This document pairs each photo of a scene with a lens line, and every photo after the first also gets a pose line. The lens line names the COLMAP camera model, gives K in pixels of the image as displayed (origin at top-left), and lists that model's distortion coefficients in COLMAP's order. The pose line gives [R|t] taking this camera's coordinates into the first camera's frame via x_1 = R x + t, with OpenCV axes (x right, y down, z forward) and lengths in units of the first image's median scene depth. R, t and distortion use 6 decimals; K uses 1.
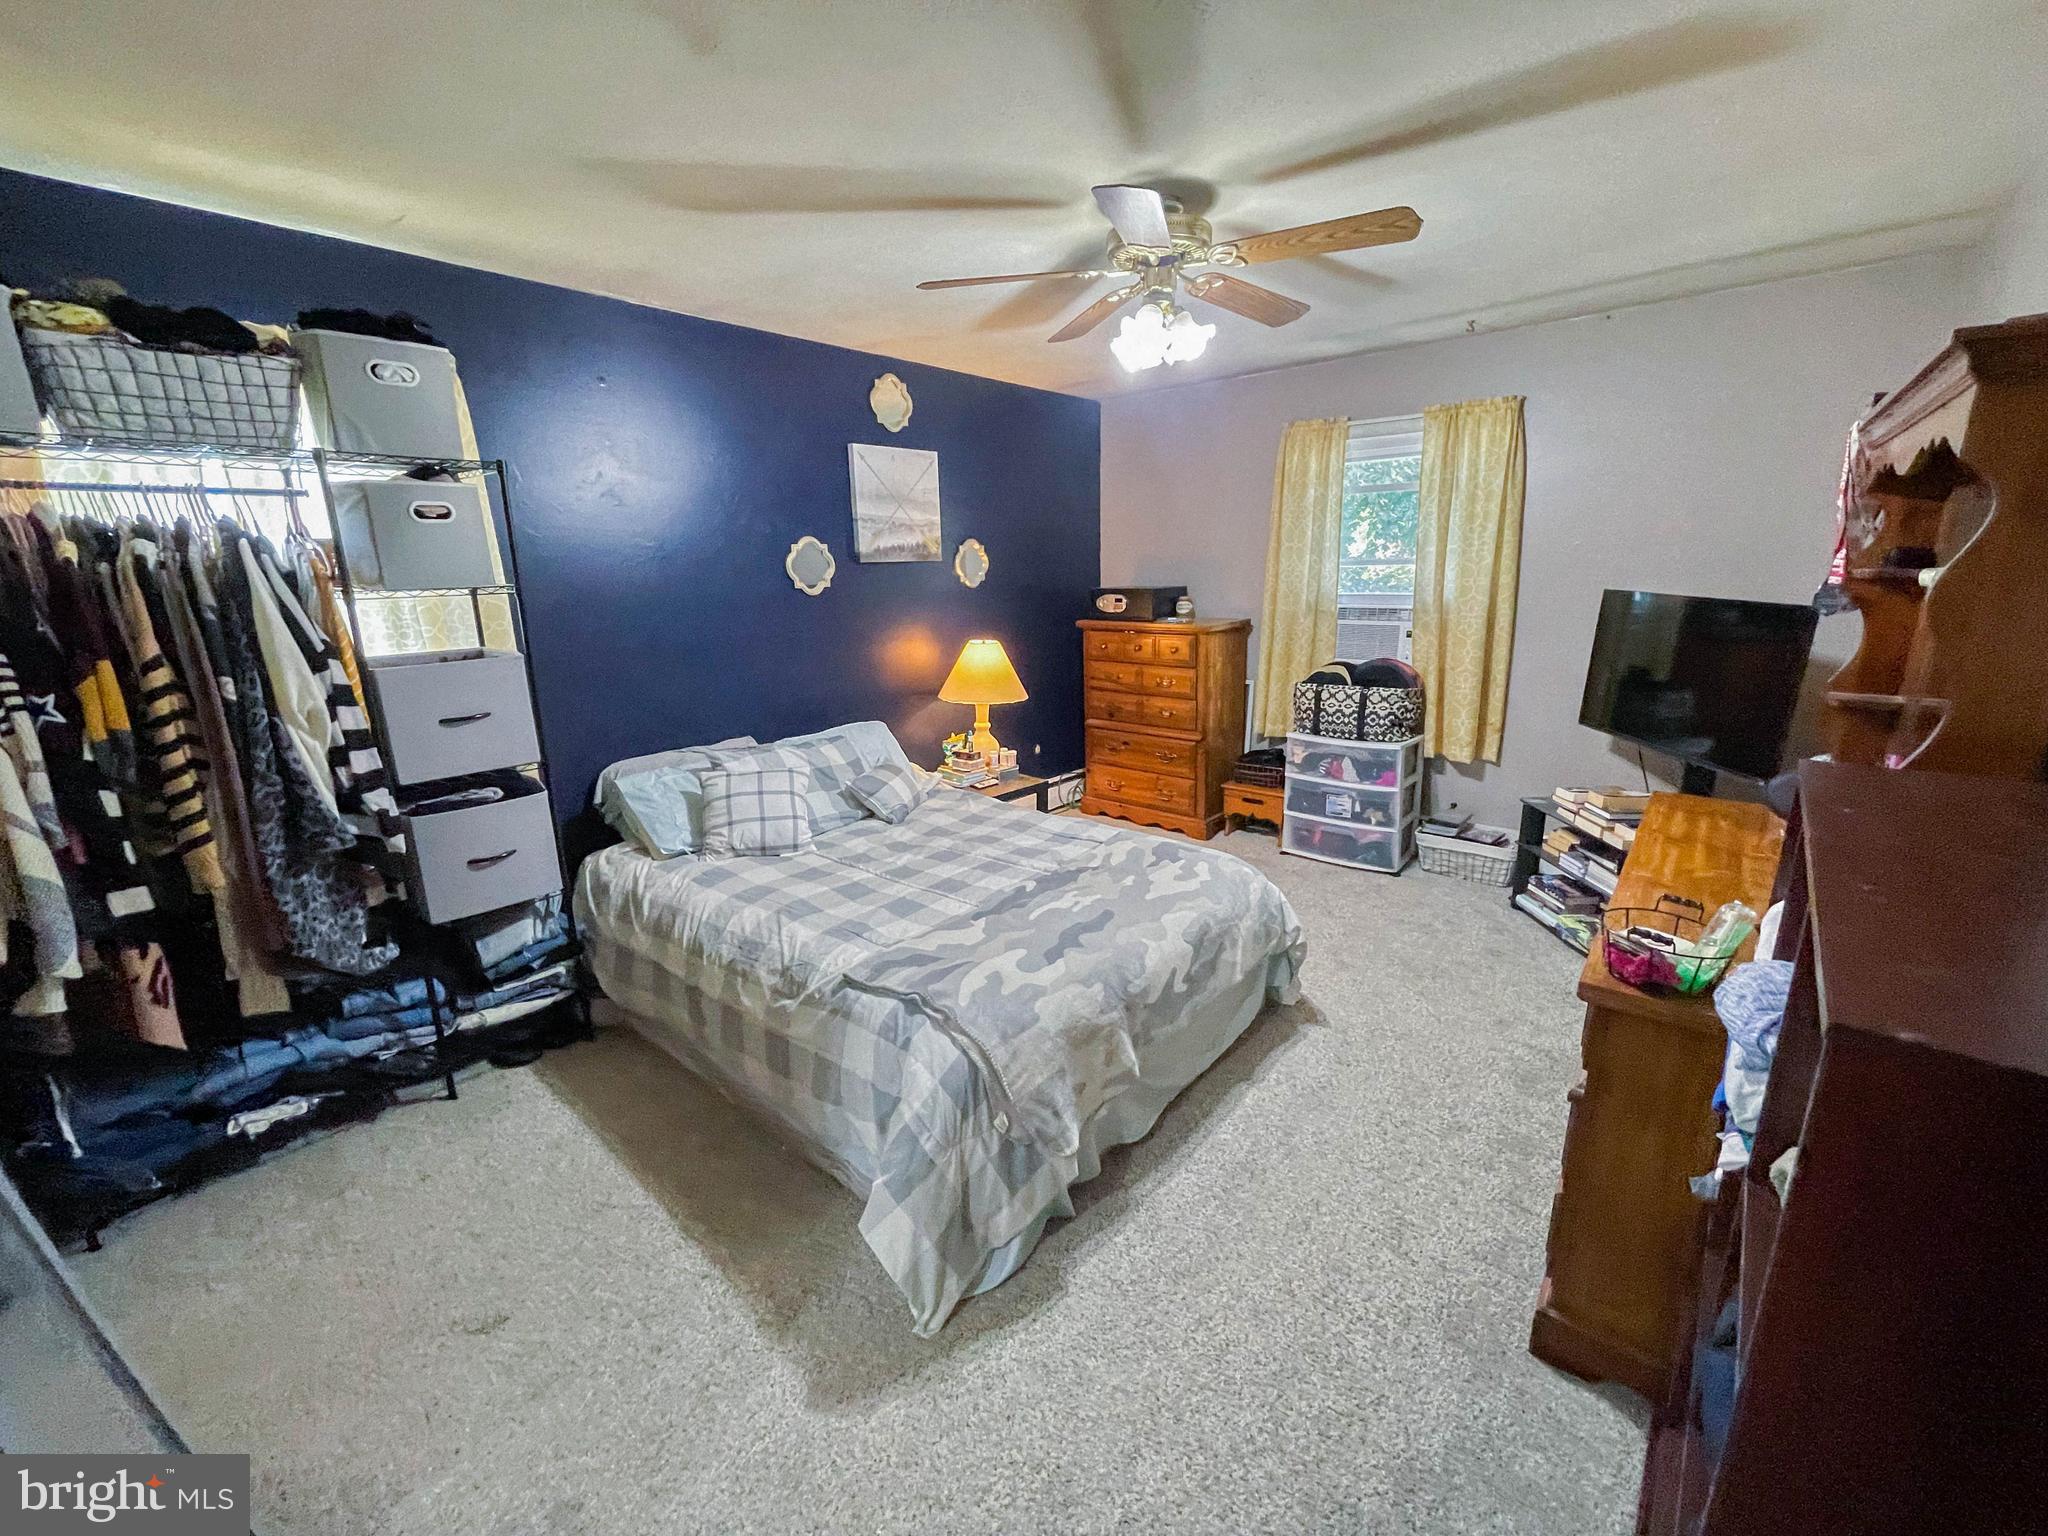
lens RADIAL K [[833.1, 0, 1020.0], [0, 833.1, 766.5], [0, 0, 1]] dist [0.003387, -0.000181]
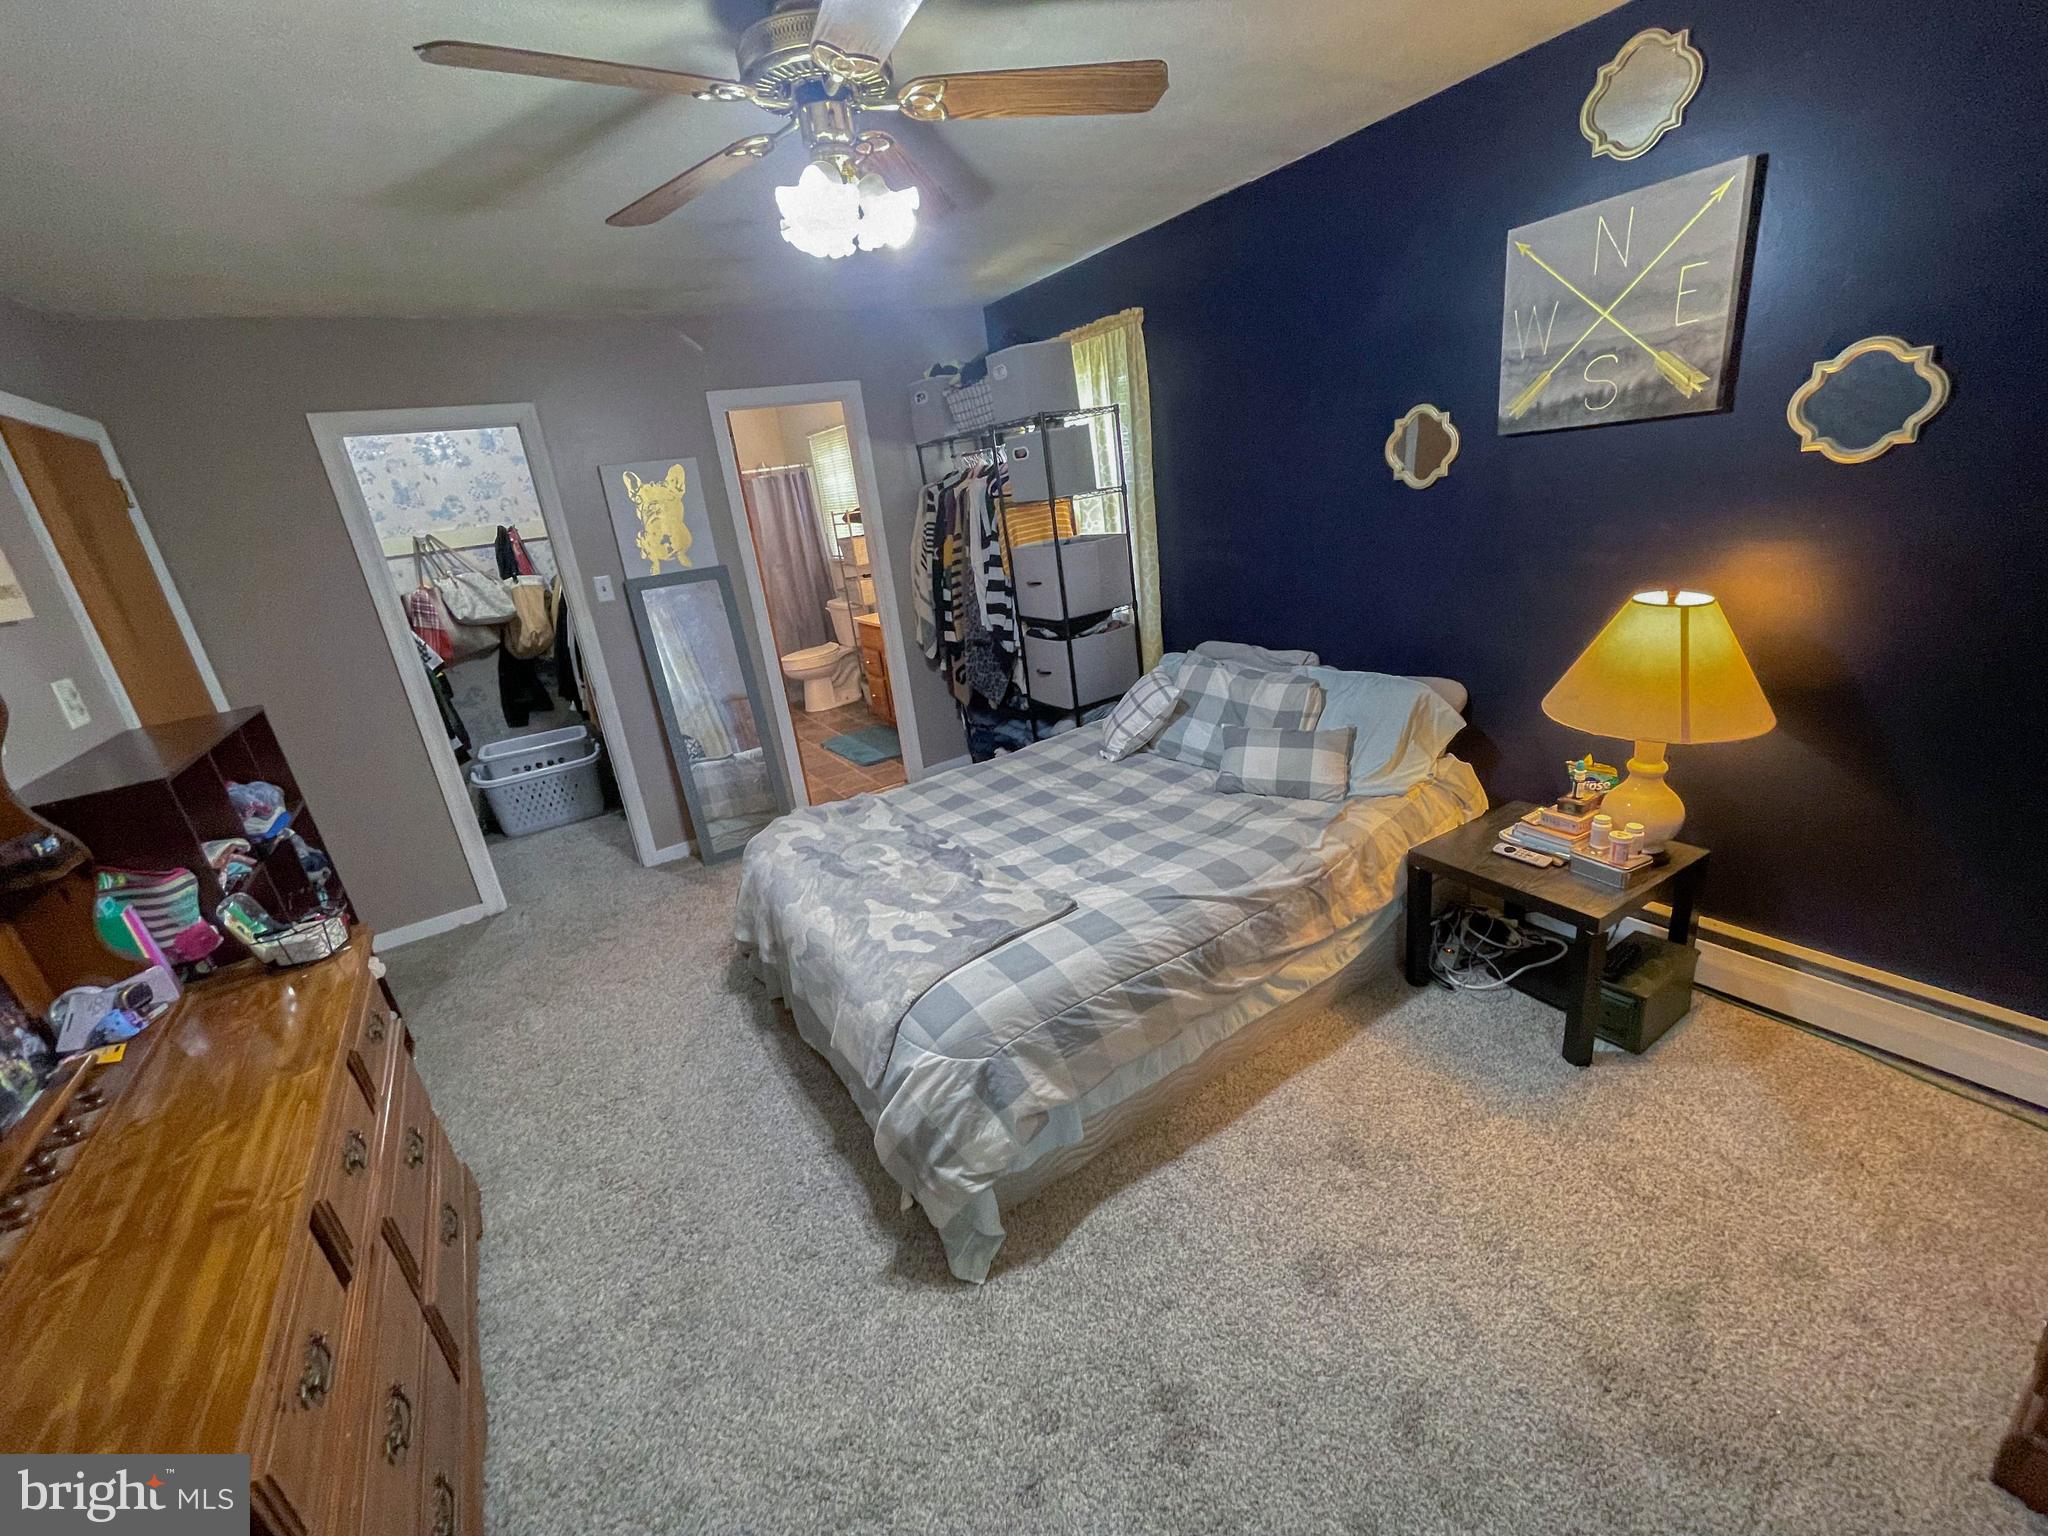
lens RADIAL K [[833.1, 0, 1021.4], [0, 833.1, 773.7], [0, 0, 1]] dist [0.003387, -0.000181]
pose [[-0.280195, 0.365131, -0.887790, 0.589410], [-0.112098, 0.906063, 0.408025, -0.244790], [0.953376, 0.213846, -0.212943, 0.901203]]
